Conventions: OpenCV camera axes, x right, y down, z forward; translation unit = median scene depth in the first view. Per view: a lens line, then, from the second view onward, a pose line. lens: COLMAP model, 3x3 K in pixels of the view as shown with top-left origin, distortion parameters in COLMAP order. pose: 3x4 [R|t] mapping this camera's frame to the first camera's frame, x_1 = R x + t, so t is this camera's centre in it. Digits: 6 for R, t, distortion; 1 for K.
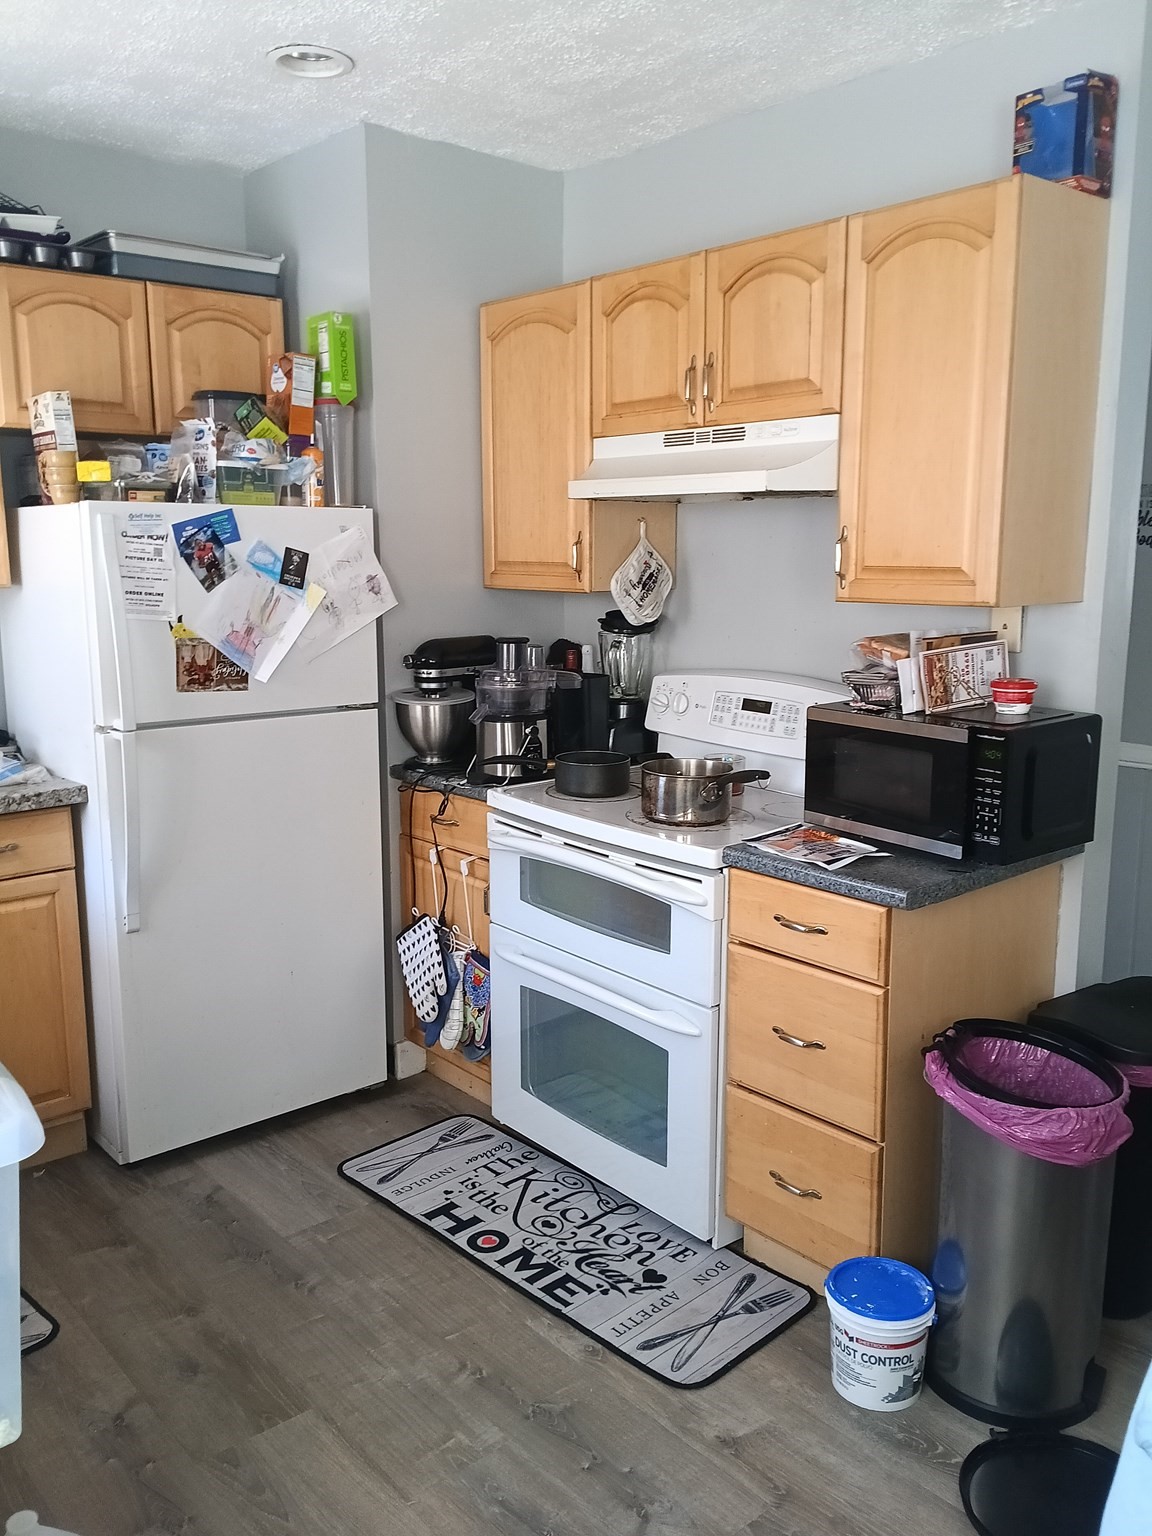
lens RADIAL K [[1247.2, 0, 585.7], [0, 1247.2, 767.6], [0, 0, 1]] dist [0.066868, -0.098472]
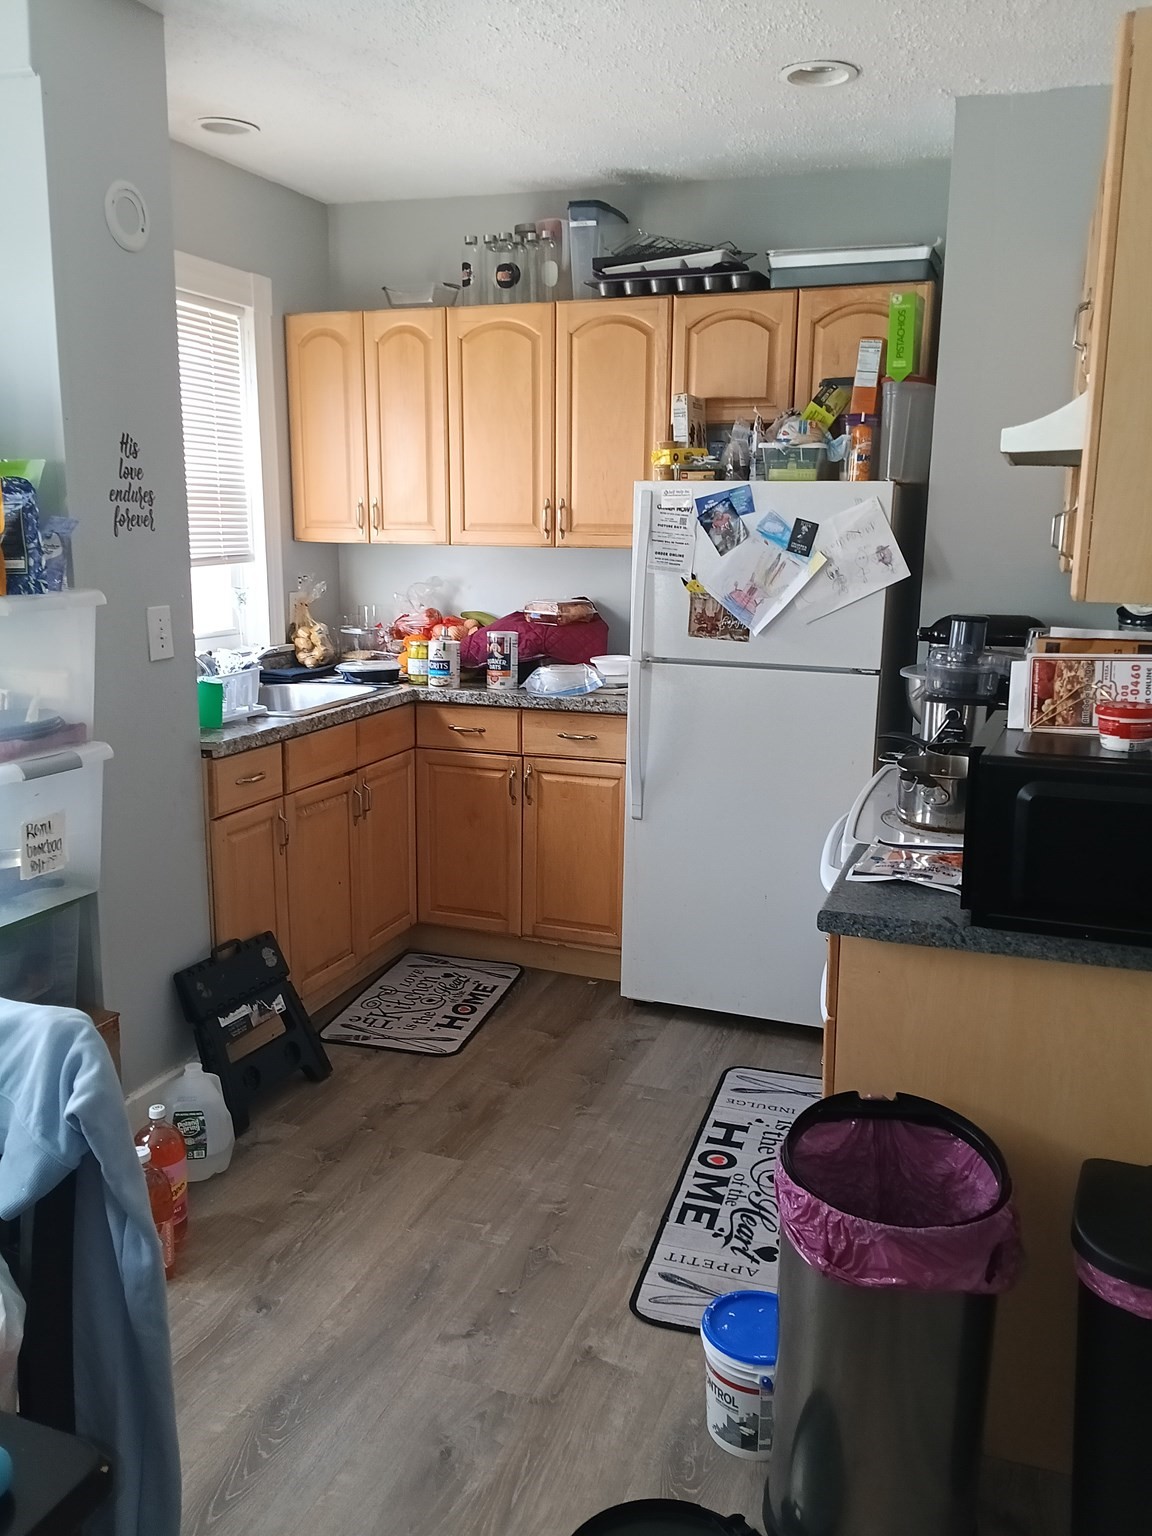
lens RADIAL K [[1247.2, 0, 570.6], [0, 1247.2, 765.8], [0, 0, 1]] dist [0.066868, -0.098472]
pose [[0.481878, 0.178795, -0.857803, 0.686164], [-0.166291, 0.979830, 0.110815, -0.051945], [0.860314, 0.089246, 0.501891, 0.298170]]
